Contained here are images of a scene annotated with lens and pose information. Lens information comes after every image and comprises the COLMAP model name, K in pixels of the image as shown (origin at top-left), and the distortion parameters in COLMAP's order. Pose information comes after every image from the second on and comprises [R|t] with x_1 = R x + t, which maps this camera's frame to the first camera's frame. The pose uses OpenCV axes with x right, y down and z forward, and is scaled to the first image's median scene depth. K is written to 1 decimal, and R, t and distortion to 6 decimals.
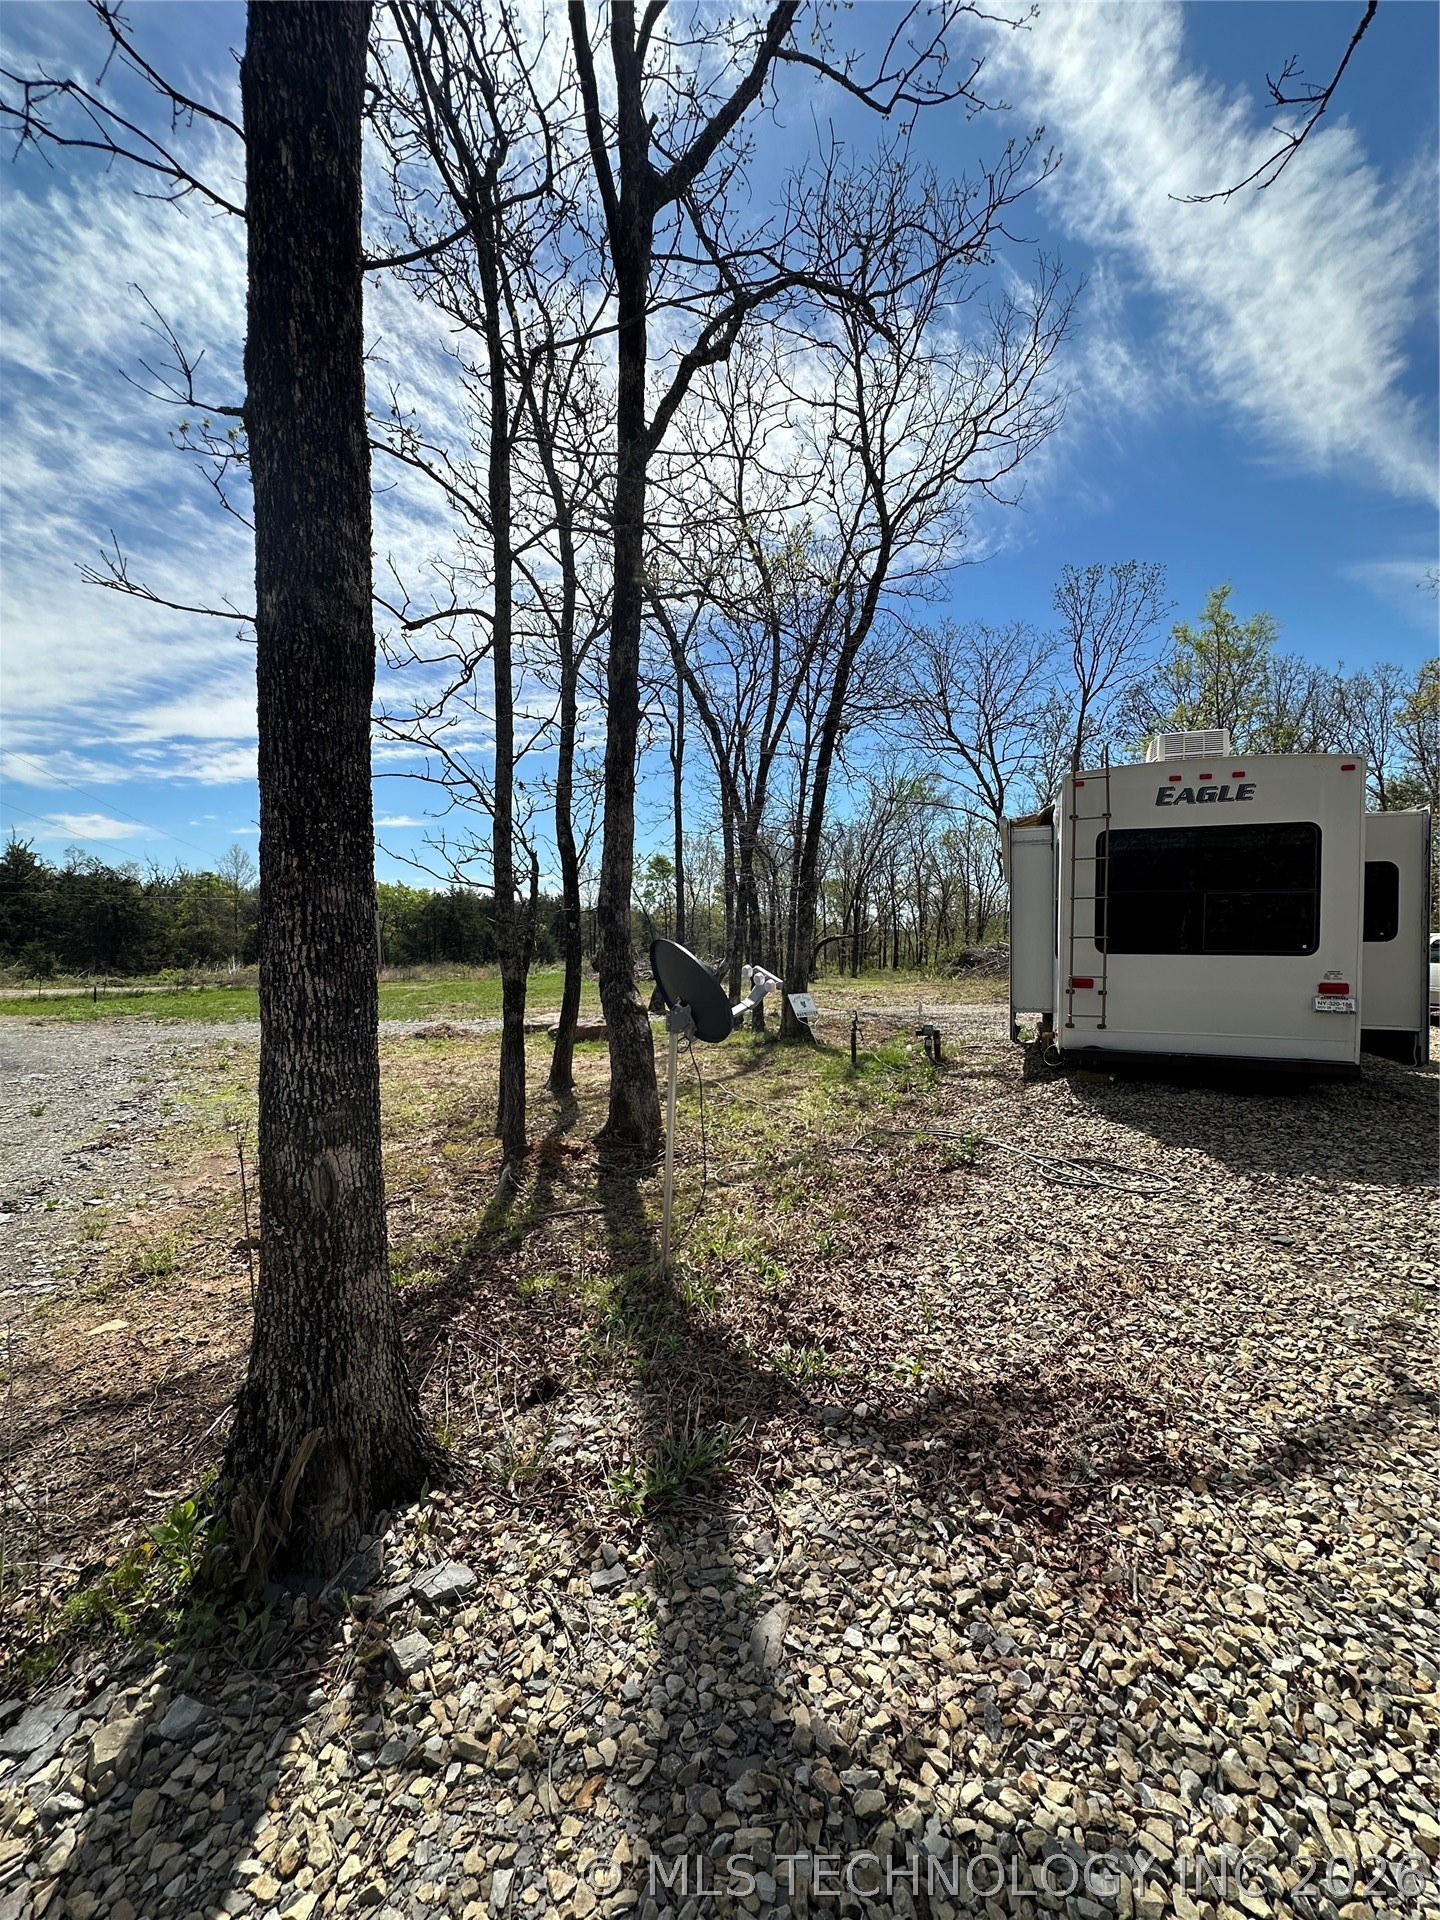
lens RADIAL K [[760.6, 0, 722.6], [0, 760.6, 953.9], [0, 0, 1]] dist [-0.003550, 0.000881]
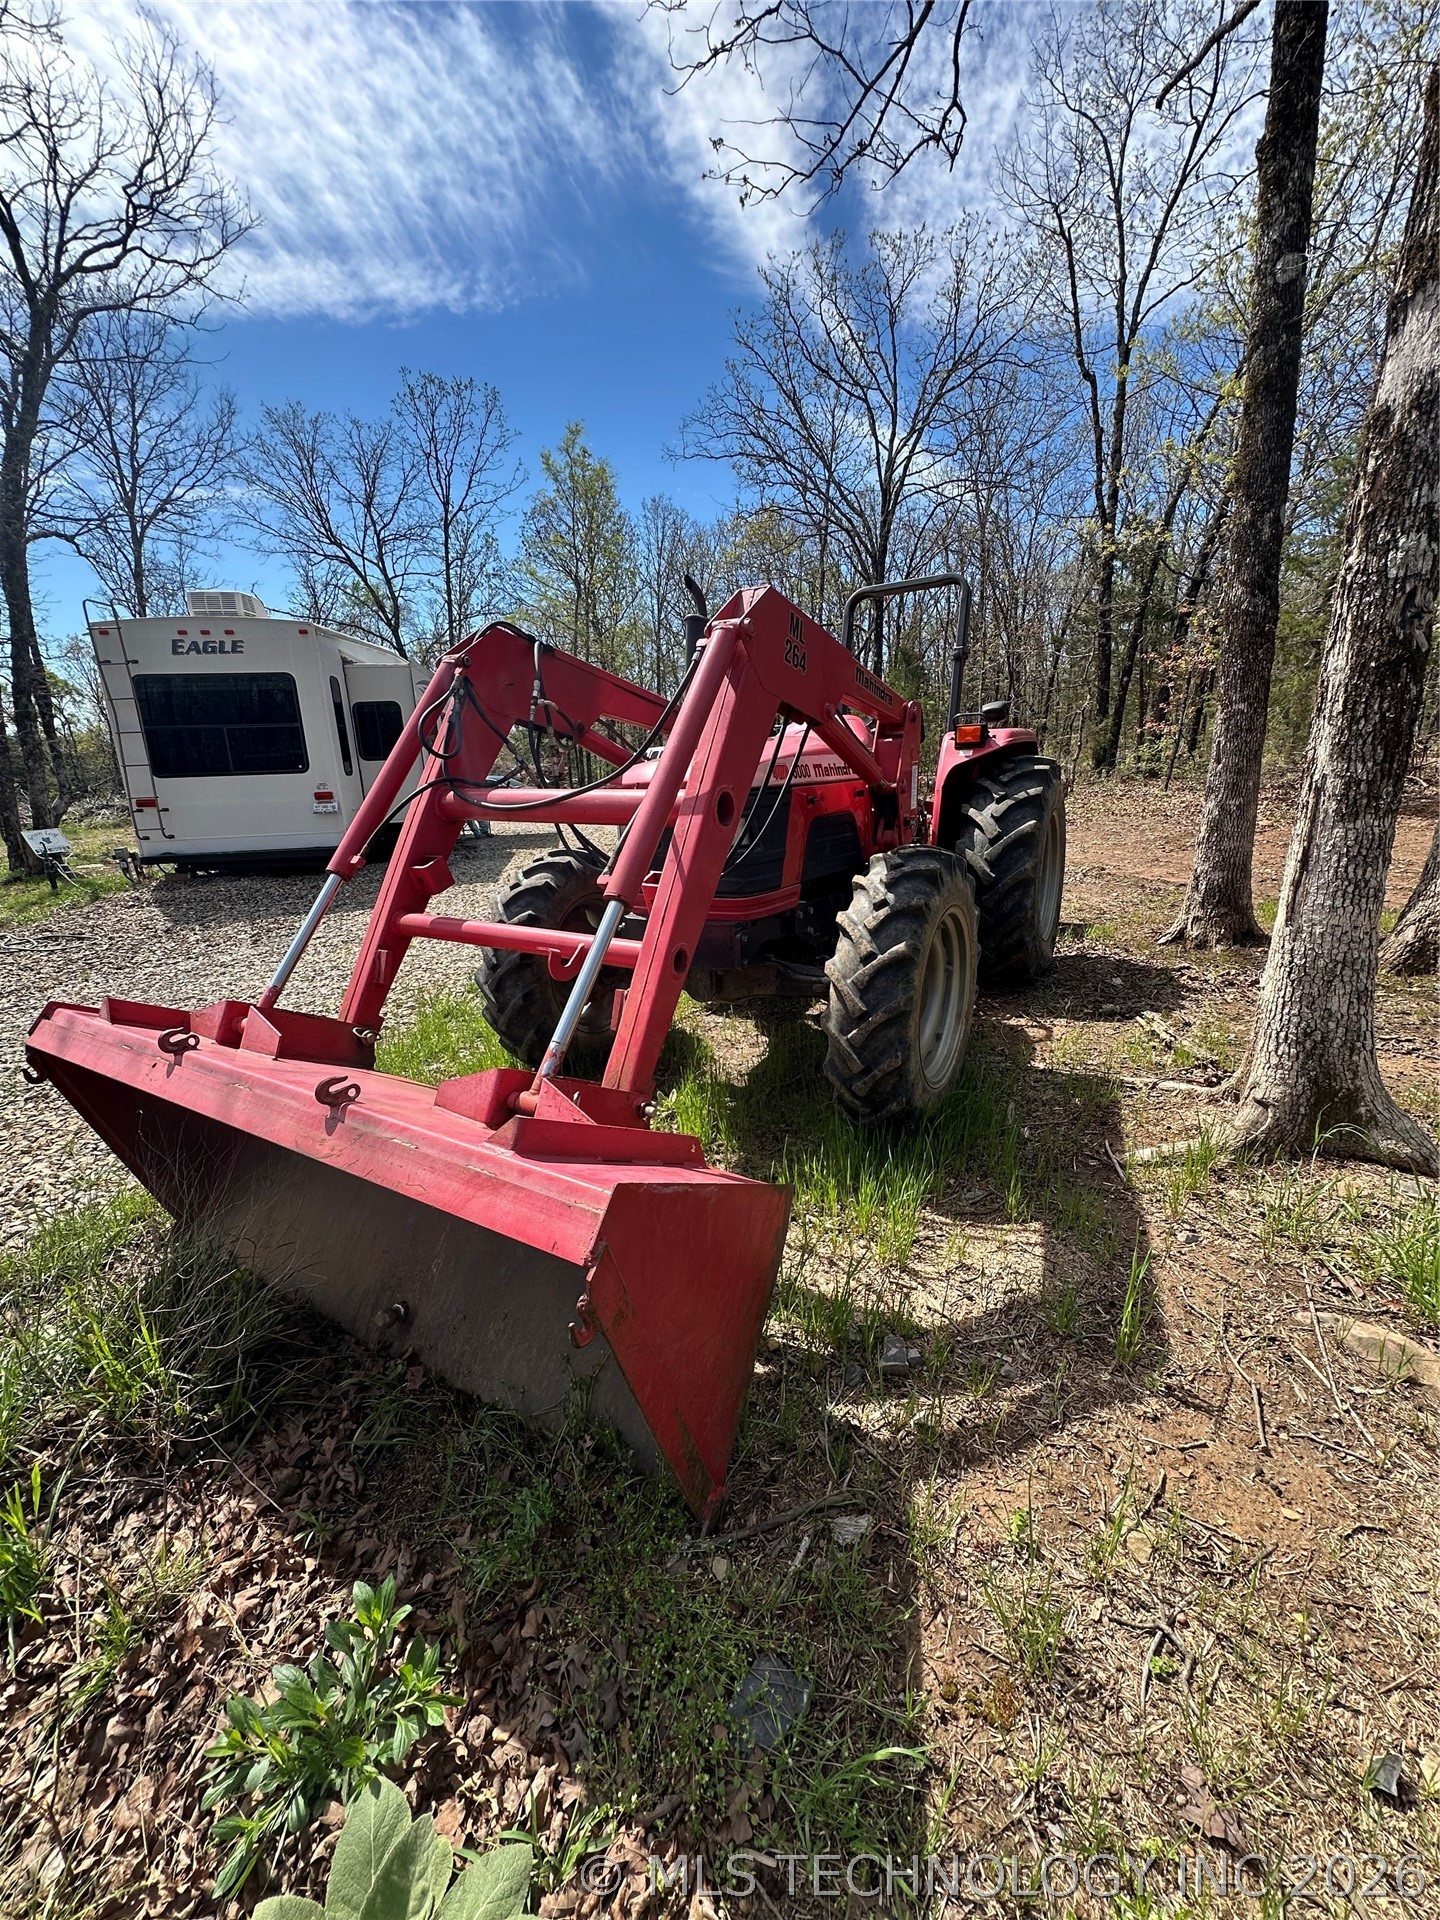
lens RADIAL K [[760.6, 0, 718.2], [0, 760.6, 969.8], [0, 0, 1]] dist [-0.003550, 0.000881]
pose [[0.847438, -0.175233, 0.501141, 0.152520], [0.047438, 0.965174, 0.257271, 0.006690], [-0.528771, -0.194248, 0.826238, -0.151874]]
